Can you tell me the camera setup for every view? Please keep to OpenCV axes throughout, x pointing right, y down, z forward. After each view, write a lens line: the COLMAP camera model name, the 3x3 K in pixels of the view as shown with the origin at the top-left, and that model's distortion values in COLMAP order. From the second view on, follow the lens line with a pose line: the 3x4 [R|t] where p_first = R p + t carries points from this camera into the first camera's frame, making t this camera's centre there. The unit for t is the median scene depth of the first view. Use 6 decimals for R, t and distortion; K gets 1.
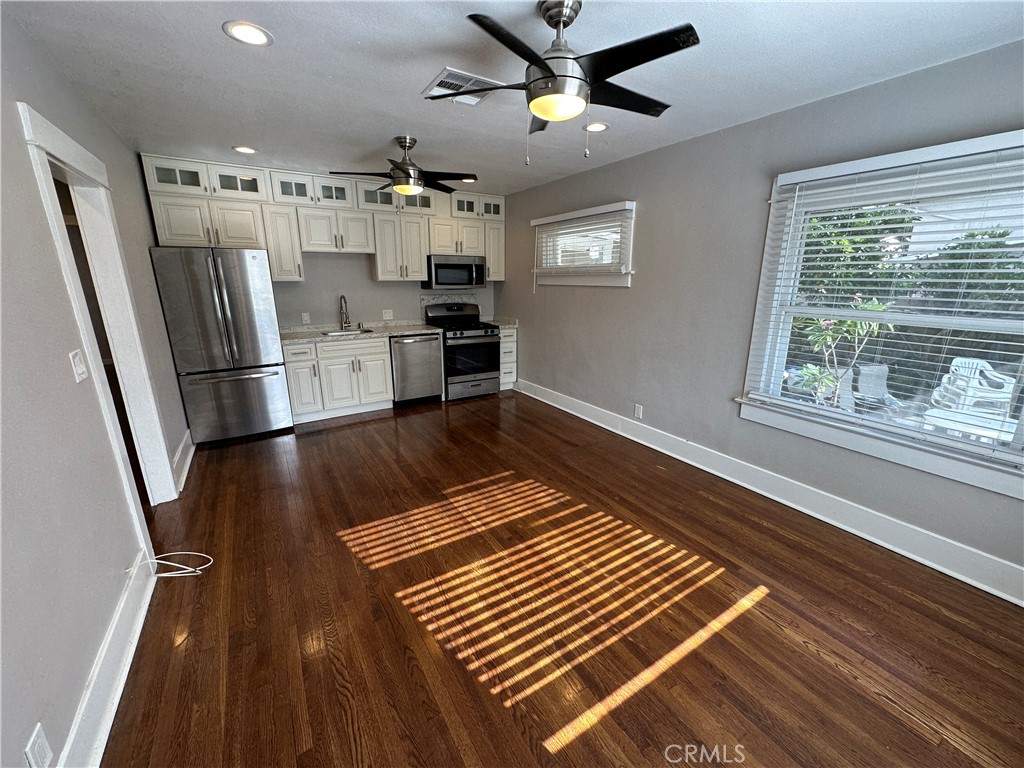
lens RADIAL K [[408.1, 0, 515.2], [0, 408.1, 380.9], [0, 0, 1]] dist [-0.002161, 0.000239]
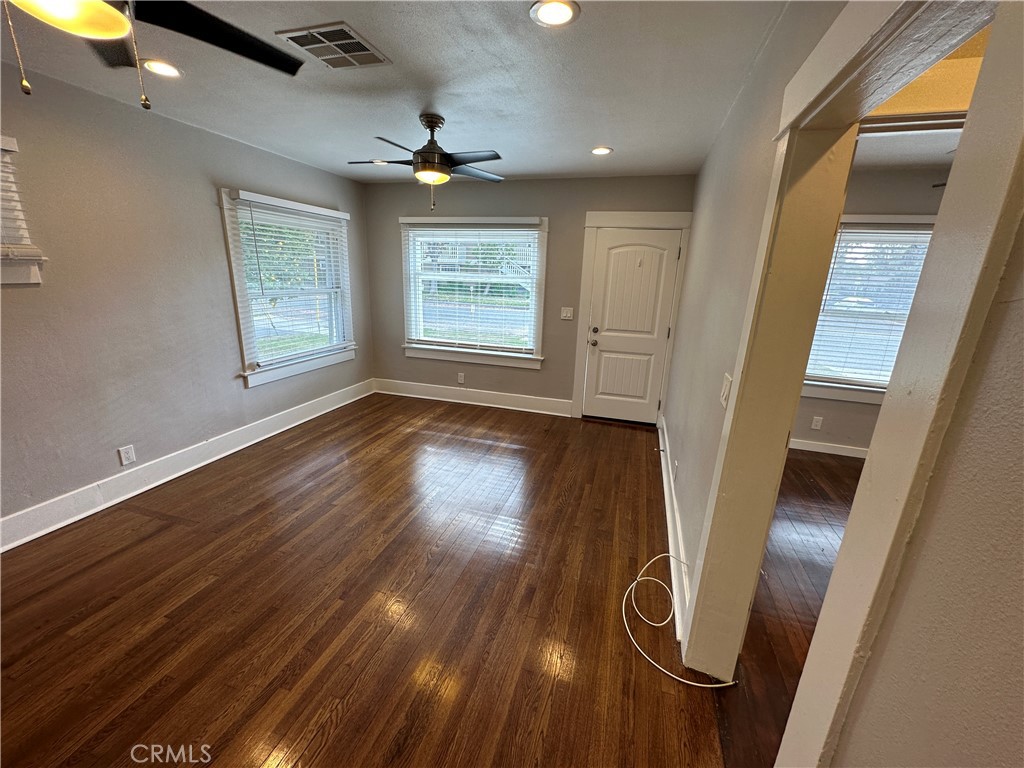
lens RADIAL K [[408.1, 0, 515.4], [0, 408.1, 382.4], [0, 0, 1]] dist [-0.002161, 0.000239]
pose [[-0.647710, -0.225640, 0.727708, -0.700073], [0.153045, 0.897136, 0.414396, -0.256923], [-0.746357, 0.379781, -0.546551, 0.915463]]
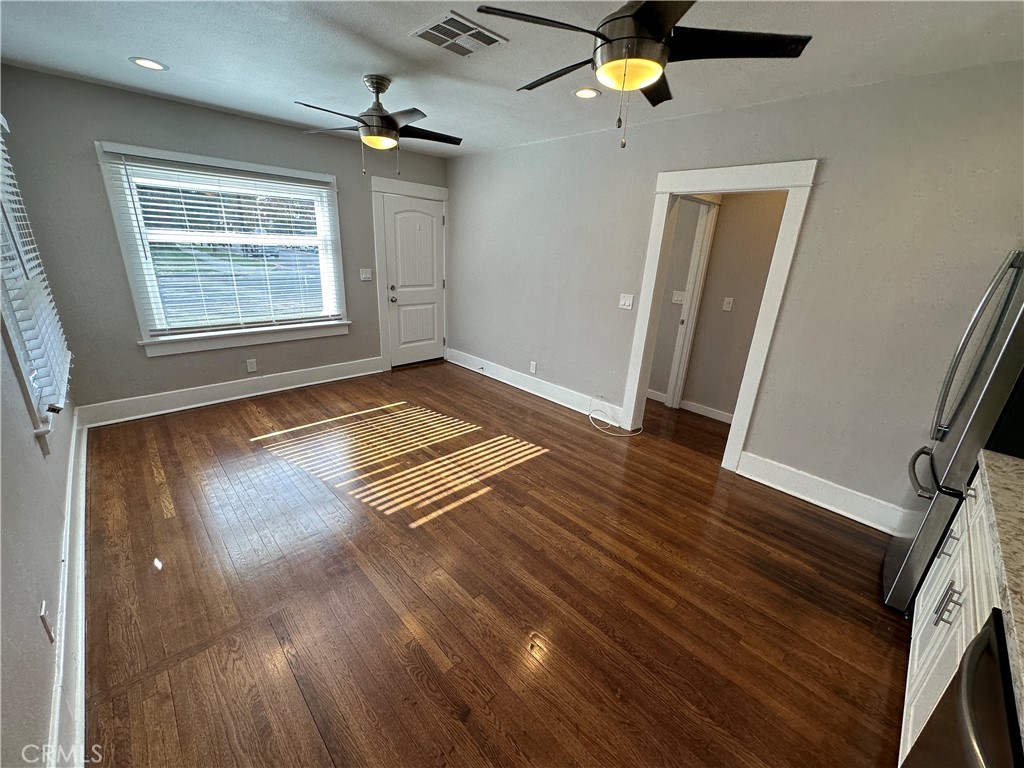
lens RADIAL K [[408.1, 0, 515.5], [0, 408.1, 382.3], [0, 0, 1]] dist [-0.002161, 0.000239]
pose [[-0.977749, 0.014368, -0.209283, -0.034142], [-0.103355, 0.835167, 0.540199, -0.371021], [0.182548, 0.549809, -0.815099, 1.374434]]
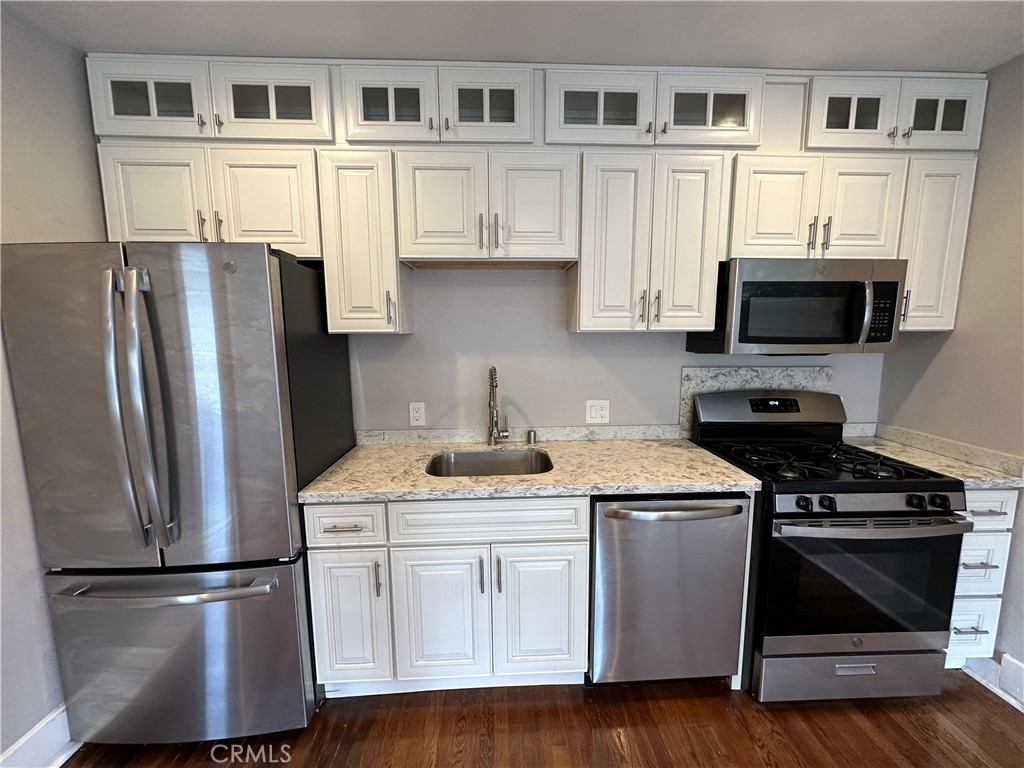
lens RADIAL K [[408.1, 0, 513.5], [0, 408.1, 382.7], [0, 0, 1]] dist [-0.002161, 0.000239]
pose [[0.866076, 0.057805, -0.496560, -0.264977], [-0.116921, 0.989165, -0.088779, -0.211027], [0.486048, 0.134947, 0.863450, 0.869003]]
